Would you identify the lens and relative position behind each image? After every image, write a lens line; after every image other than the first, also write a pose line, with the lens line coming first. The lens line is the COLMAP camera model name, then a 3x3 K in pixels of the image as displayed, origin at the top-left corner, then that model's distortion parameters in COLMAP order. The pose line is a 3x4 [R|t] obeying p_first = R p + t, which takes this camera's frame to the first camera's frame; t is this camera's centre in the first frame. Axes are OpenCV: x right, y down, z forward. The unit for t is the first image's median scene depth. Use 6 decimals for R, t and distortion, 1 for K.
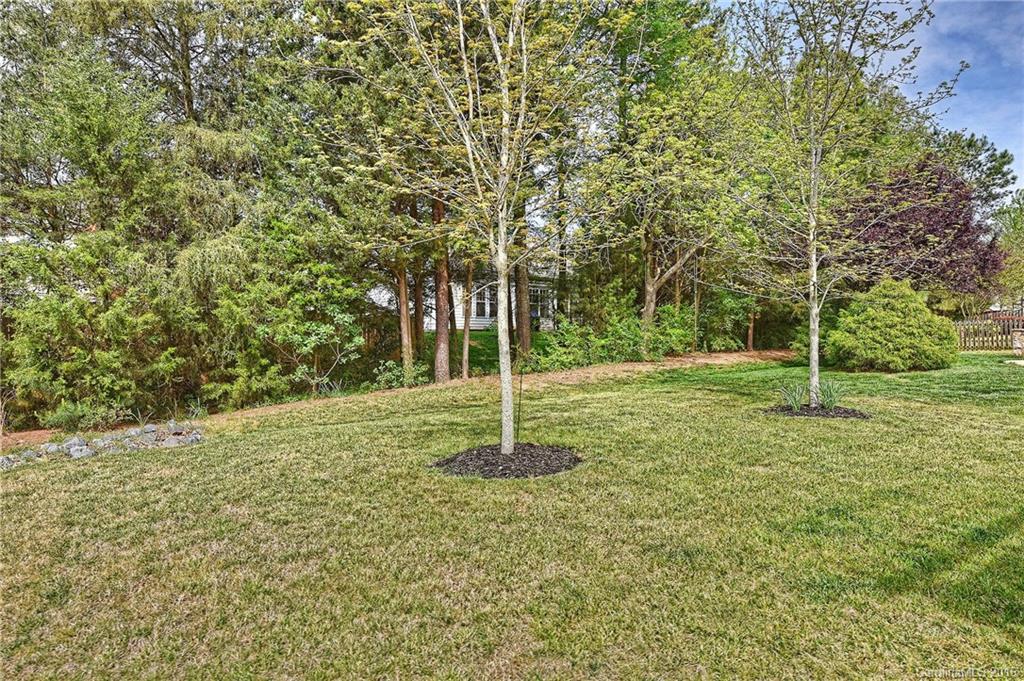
lens RADIAL K [[610.9, 0, 517.3], [0, 610.9, 334.7], [0, 0, 1]] dist [-0.003465, -0.000652]
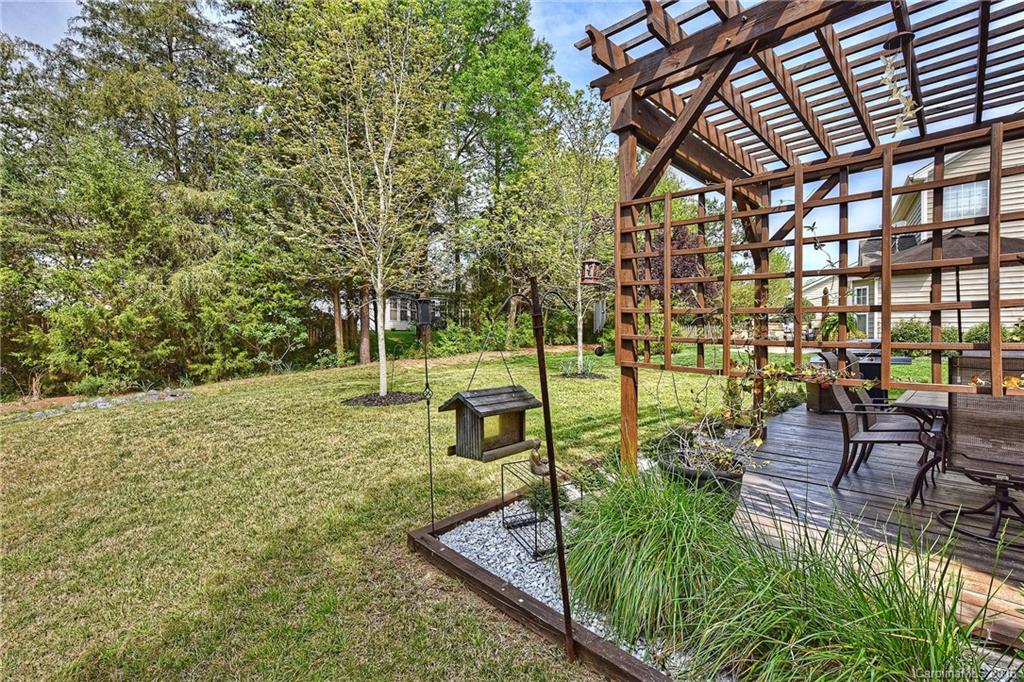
lens RADIAL K [[463.0, 0, 516.8], [0, 463.0, 337.5], [0, 0, 1]] dist [-0.000881, -0.001404]
pose [[0.987925, 0.001391, 0.154928, 0.084391], [-0.002122, 0.999987, 0.004552, 0.009118], [-0.154920, -0.004826, 0.987915, -0.208892]]
